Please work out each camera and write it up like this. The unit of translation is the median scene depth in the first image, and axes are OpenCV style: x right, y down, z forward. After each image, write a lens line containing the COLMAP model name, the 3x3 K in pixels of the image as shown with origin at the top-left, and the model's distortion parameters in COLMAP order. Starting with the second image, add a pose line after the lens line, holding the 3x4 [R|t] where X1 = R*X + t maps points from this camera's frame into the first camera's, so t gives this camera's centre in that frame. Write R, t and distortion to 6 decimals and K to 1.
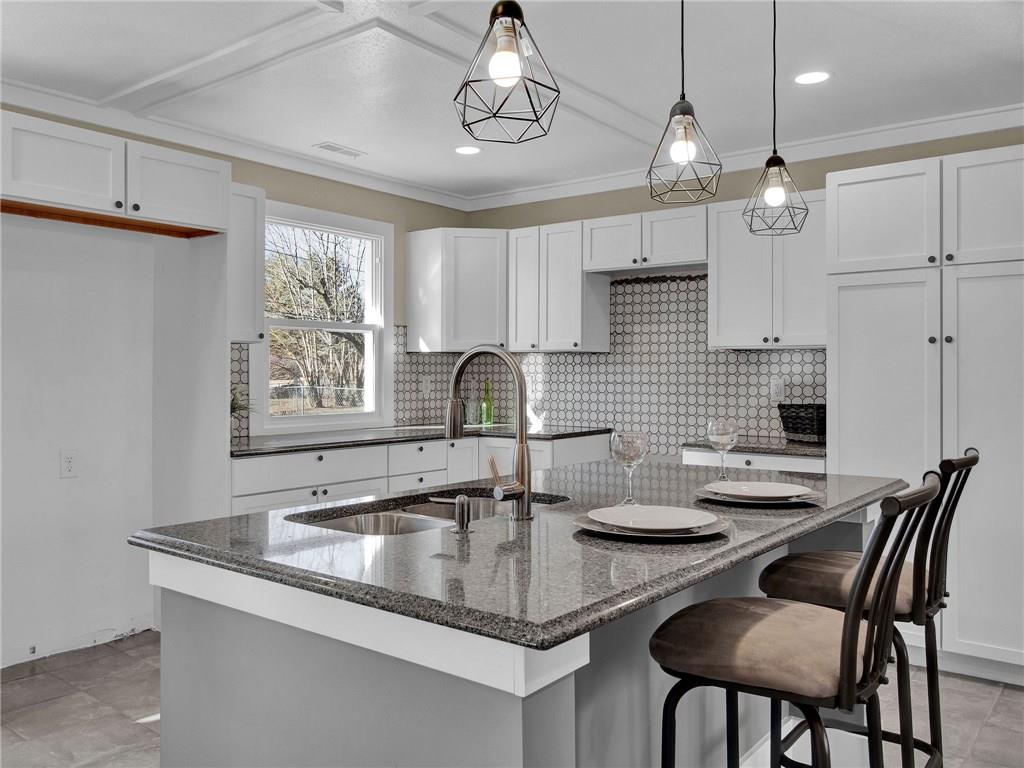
lens RADIAL K [[817.6, 0, 505.8], [0, 817.6, 377.8], [0, 0, 1]] dist [-0.025081, 0.002519]
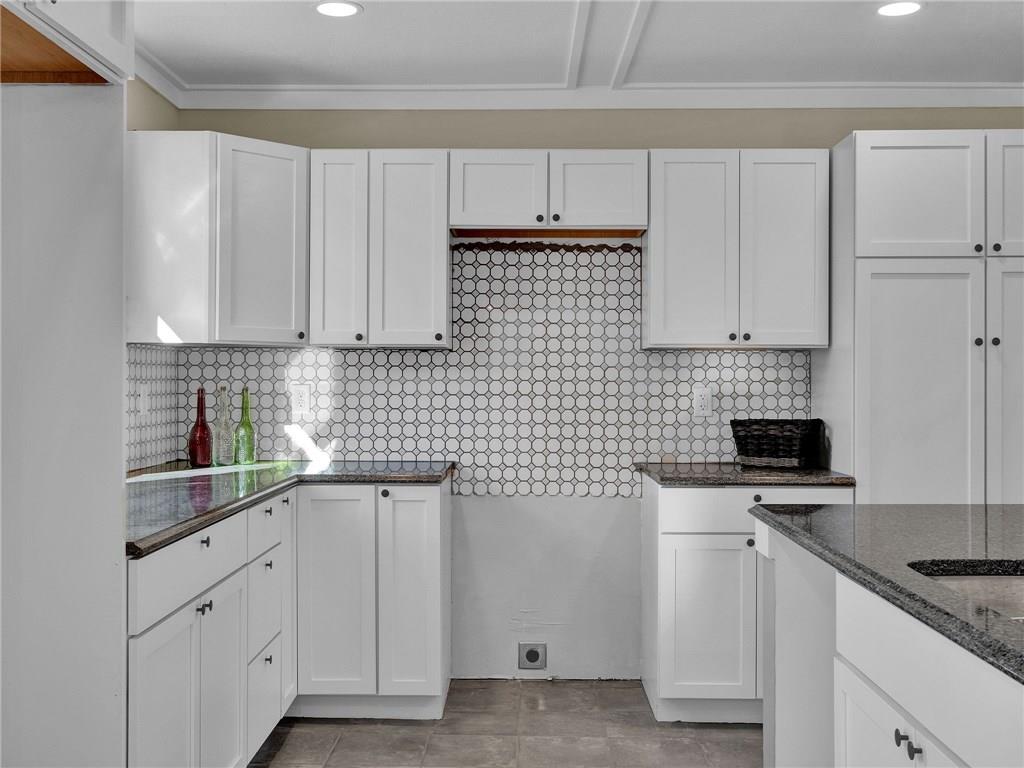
lens RADIAL K [[1095.9, 0, 506.8], [0, 1095.9, 382.2], [0, 0, 1]] dist [-0.001266, 0.000000]
pose [[0.799053, -0.000979, 0.601260, -0.396530], [0.002945, 0.999993, -0.002286, -0.001706], [-0.601254, 0.003597, 0.799050, 0.257789]]
